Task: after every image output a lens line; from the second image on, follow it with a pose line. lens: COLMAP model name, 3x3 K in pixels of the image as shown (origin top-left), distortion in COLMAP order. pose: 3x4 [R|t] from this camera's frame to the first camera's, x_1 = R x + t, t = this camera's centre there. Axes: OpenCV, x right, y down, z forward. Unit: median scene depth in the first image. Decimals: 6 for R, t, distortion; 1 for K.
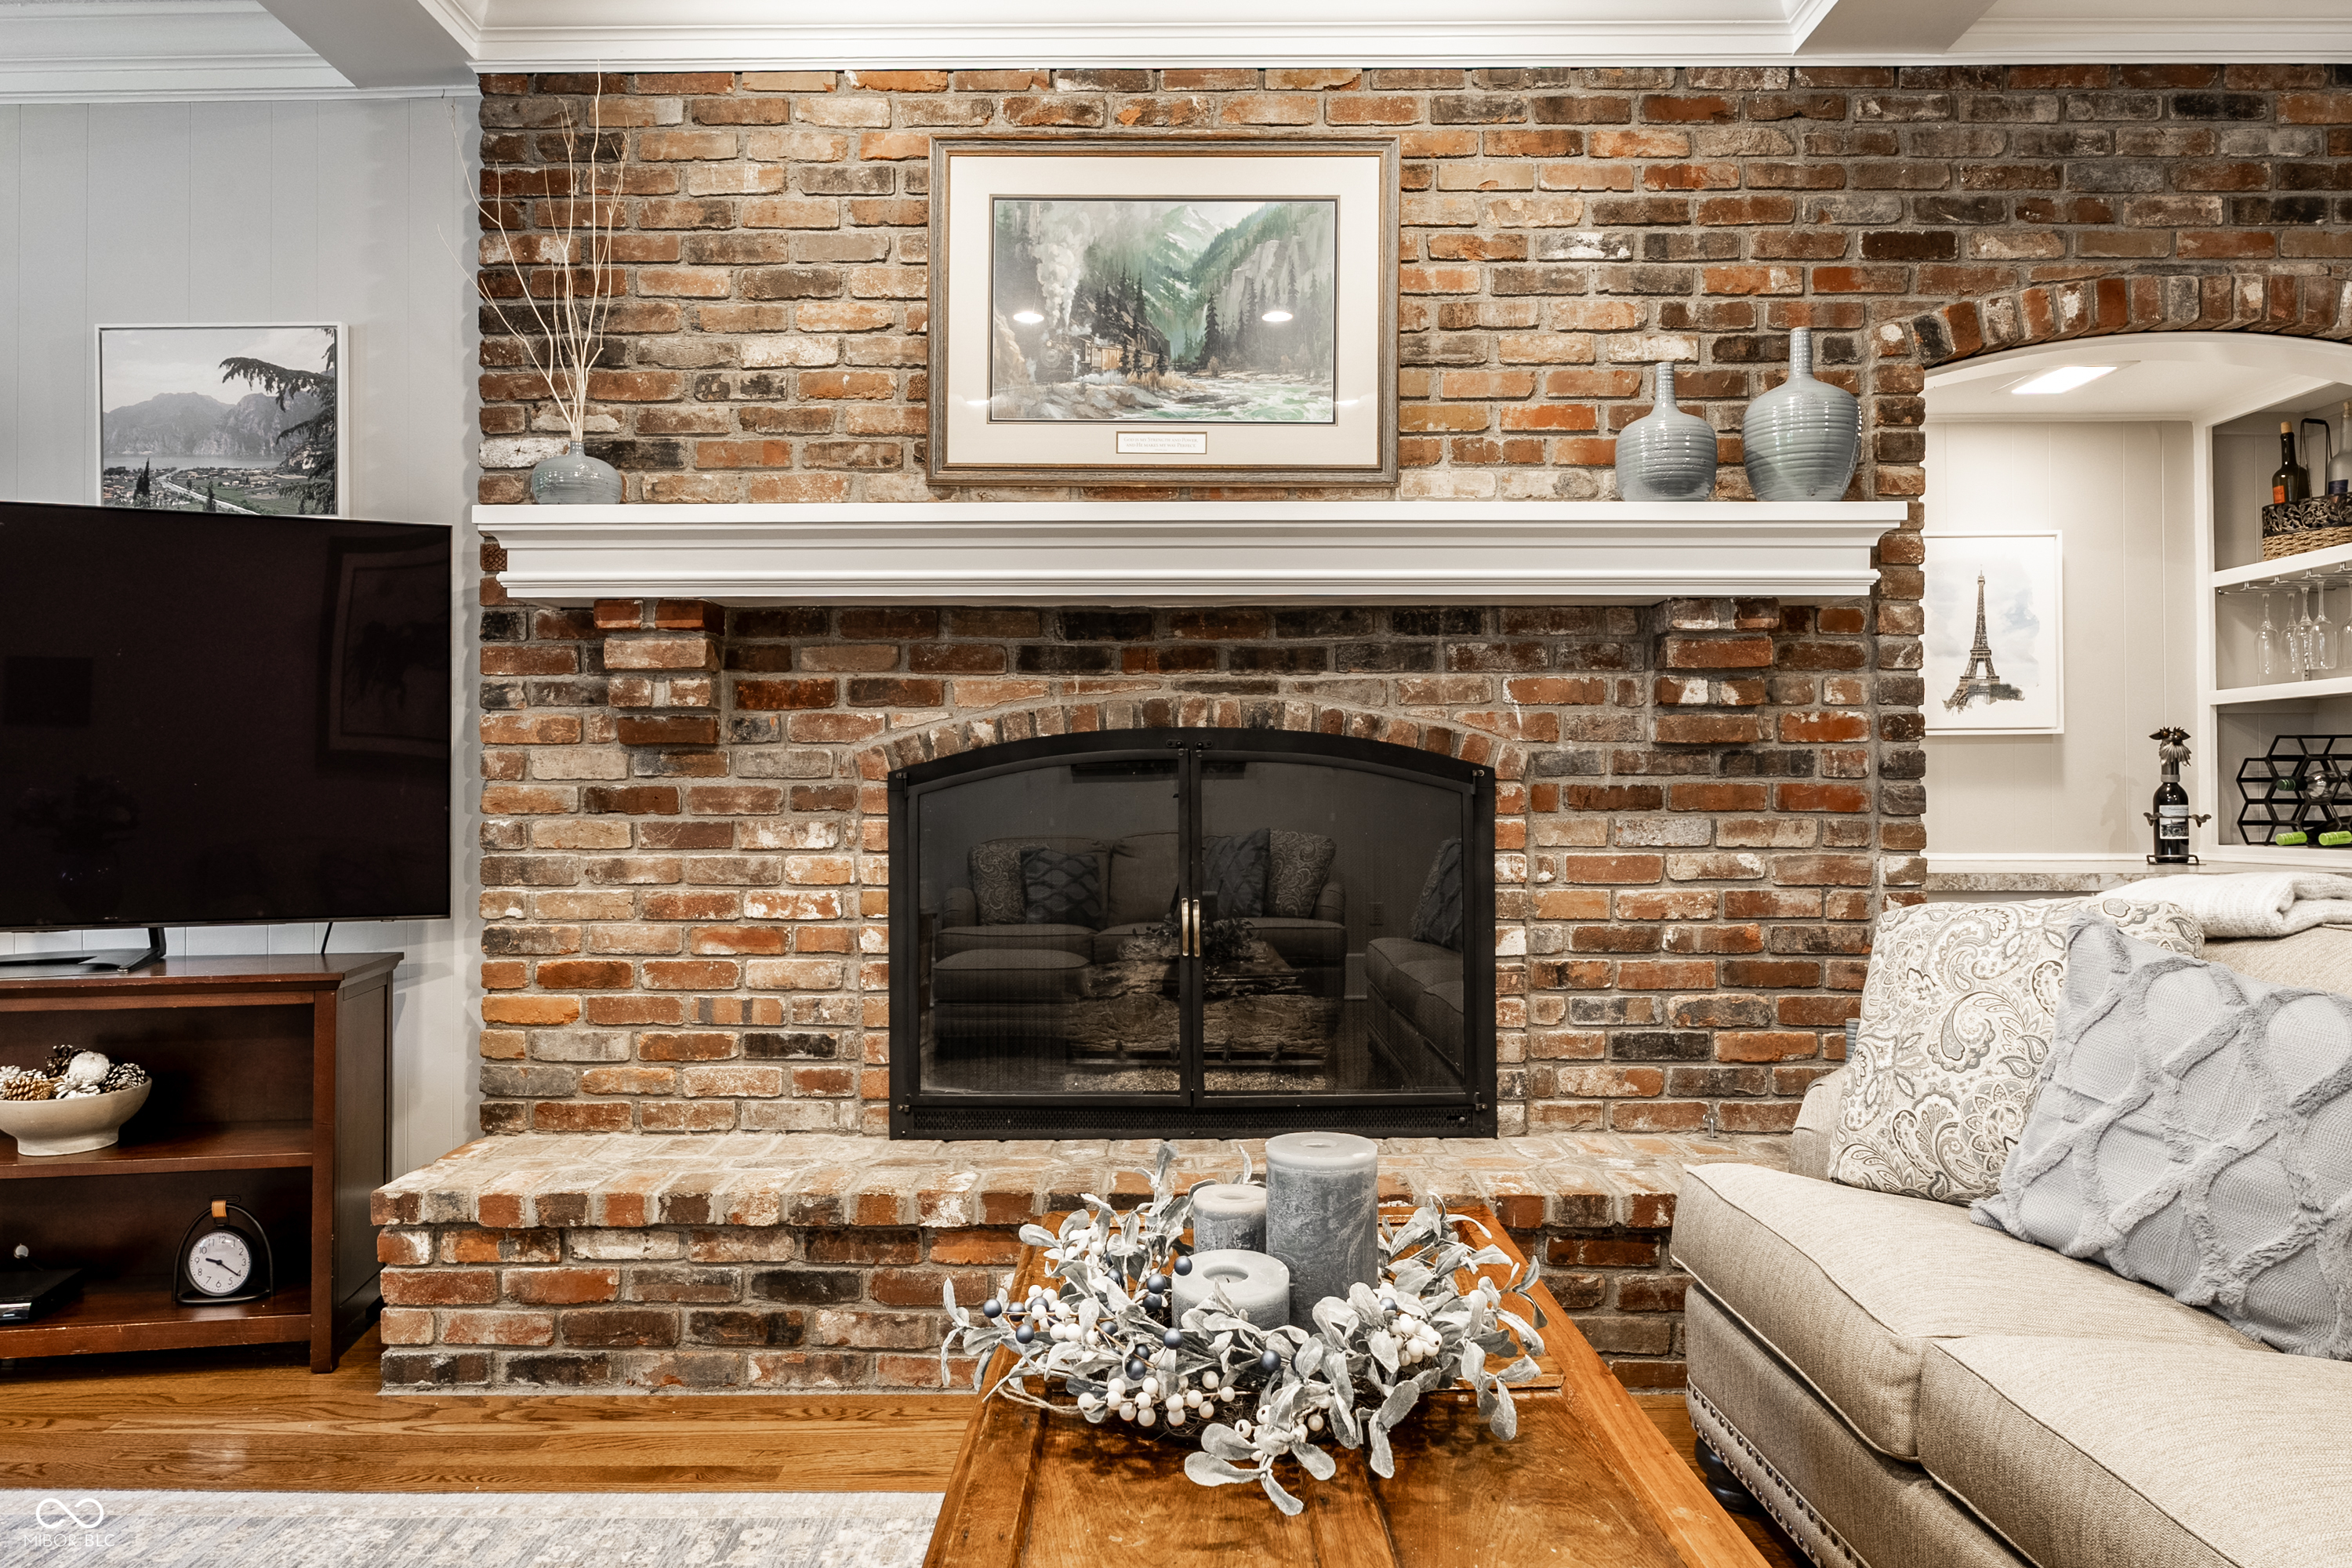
lens RADIAL K [[1474.2, 0, 1155.6], [0, 1474.2, 778.3], [0, 0, 1]] dist [-0.003434, -0.001132]
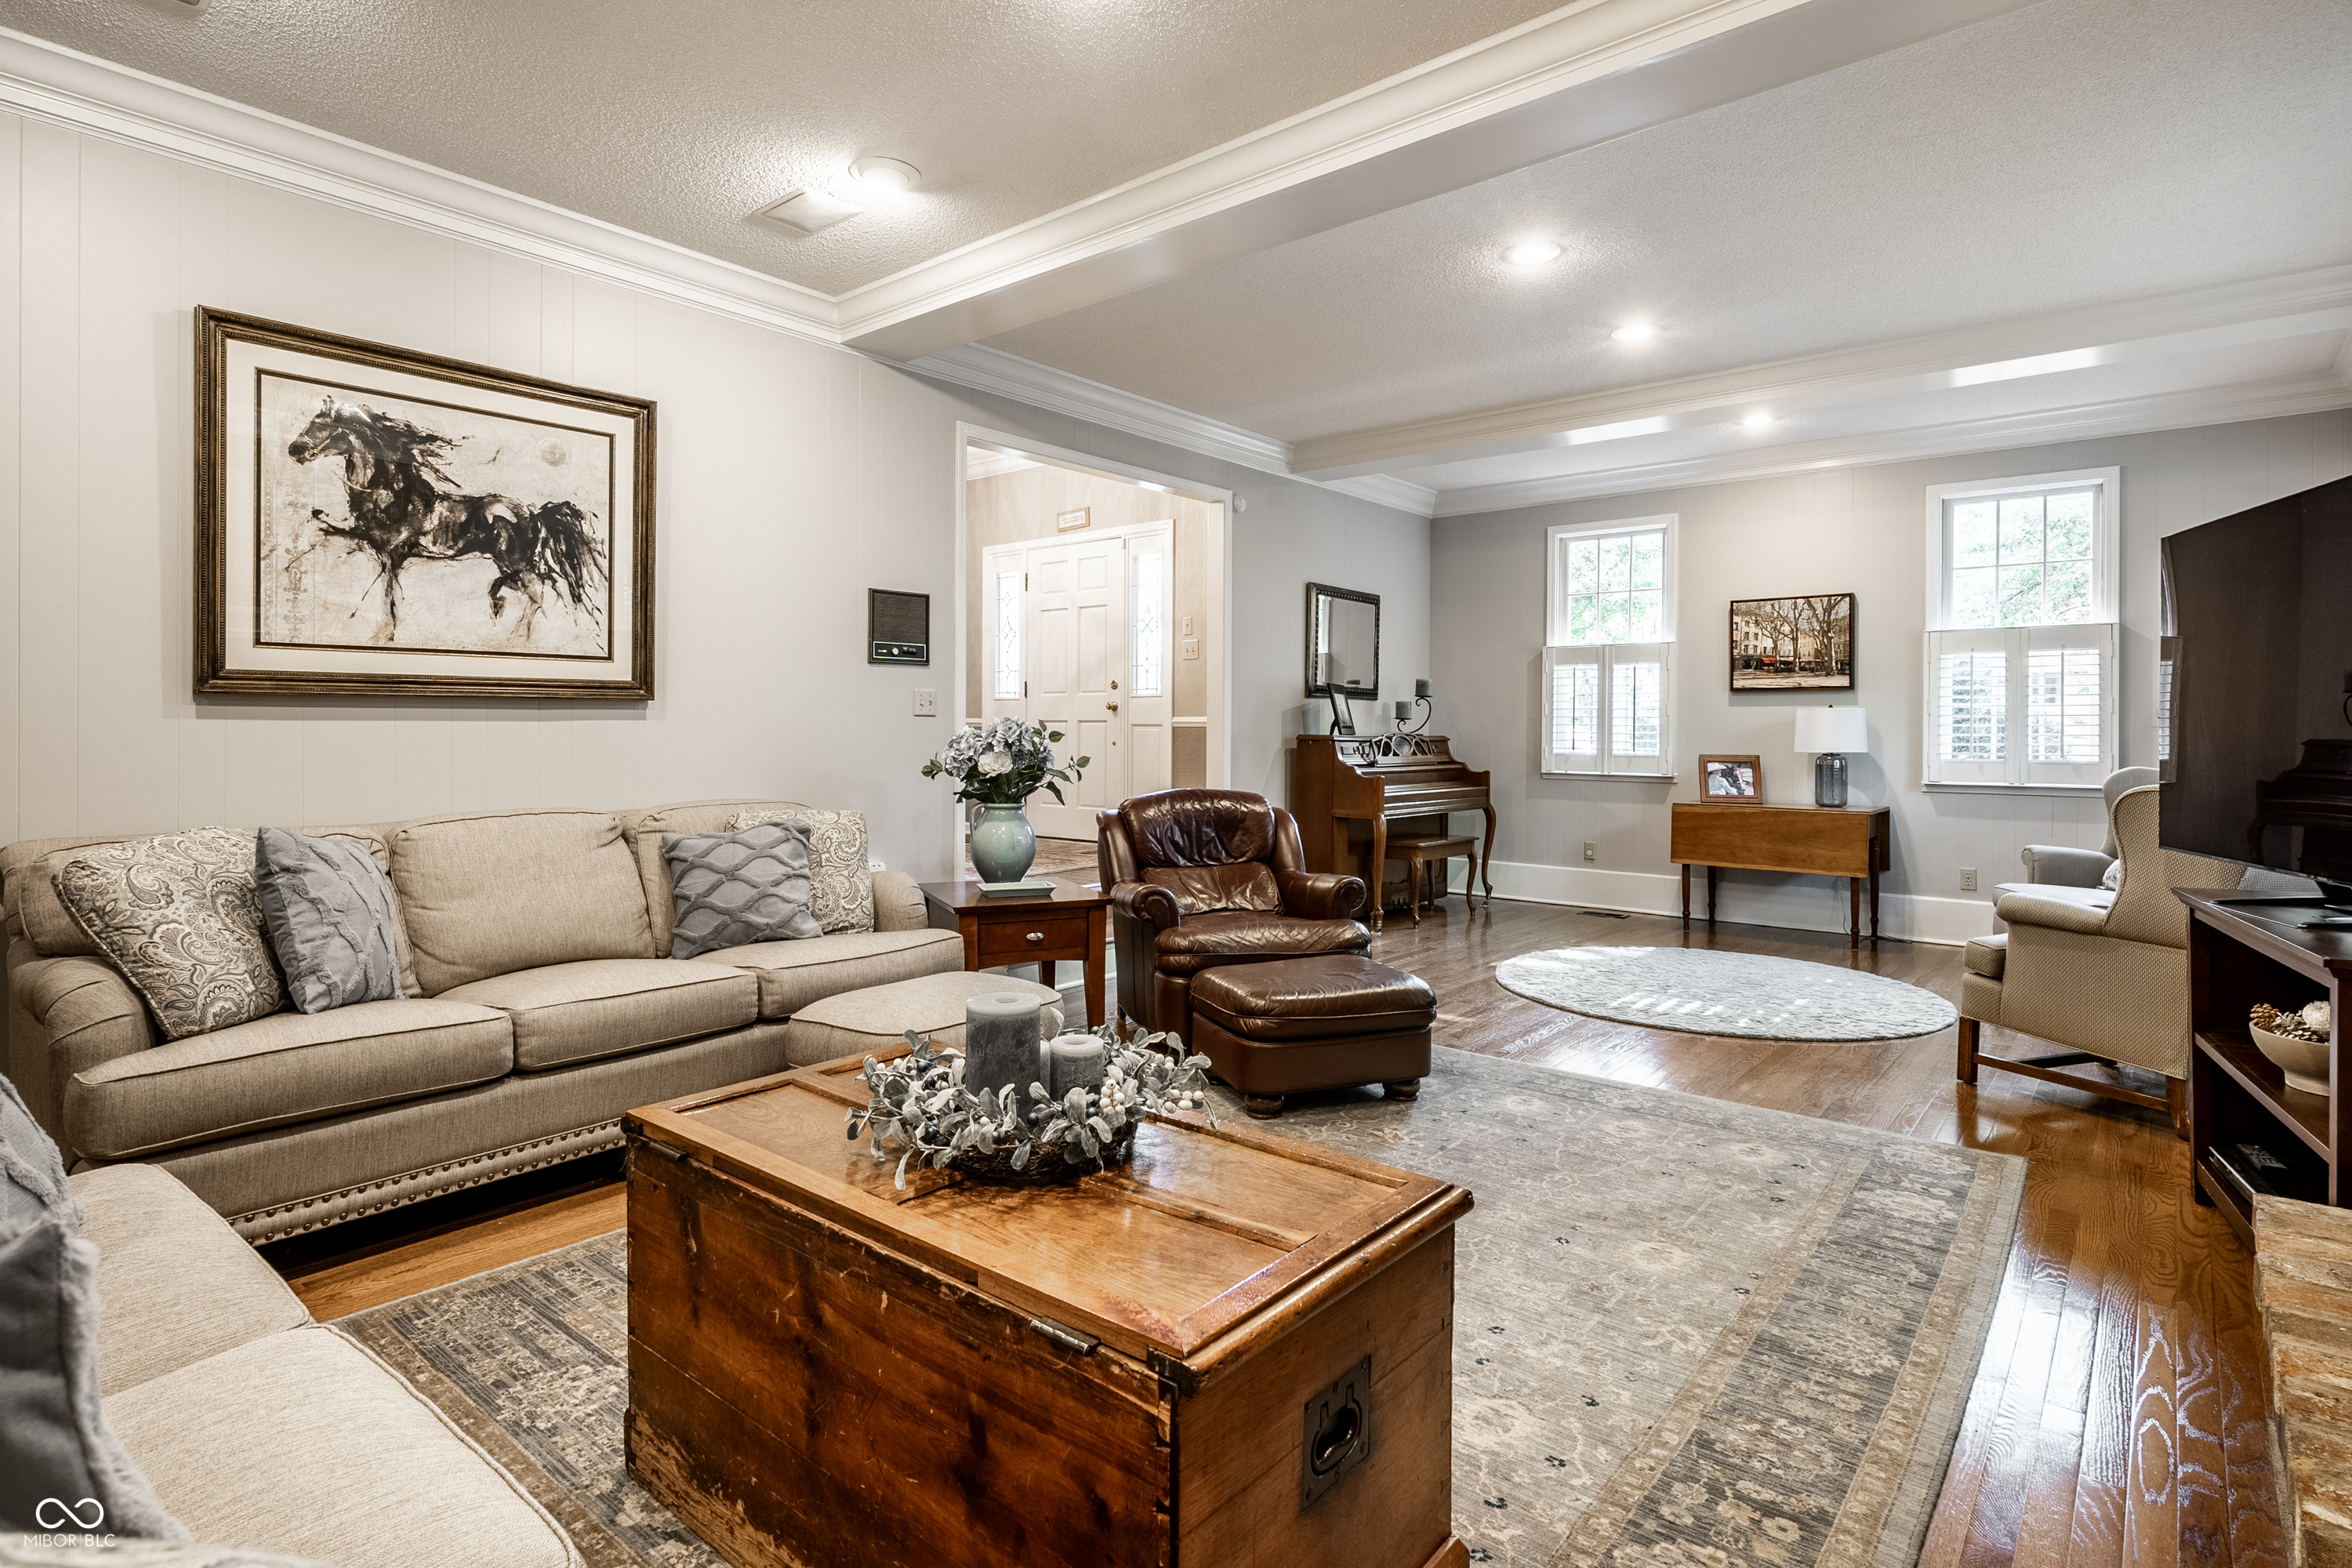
lens RADIAL K [[1185.8, 0, 1184.3], [0, 1185.8, 723.3], [0, 0, 1]] dist [-0.004306, -0.001112]
pose [[-0.630467, -0.002257, -0.776213, 0.405498], [0.009878, 0.999891, -0.010930, -0.011405], [0.776153, -0.014559, -0.630377, 0.819181]]
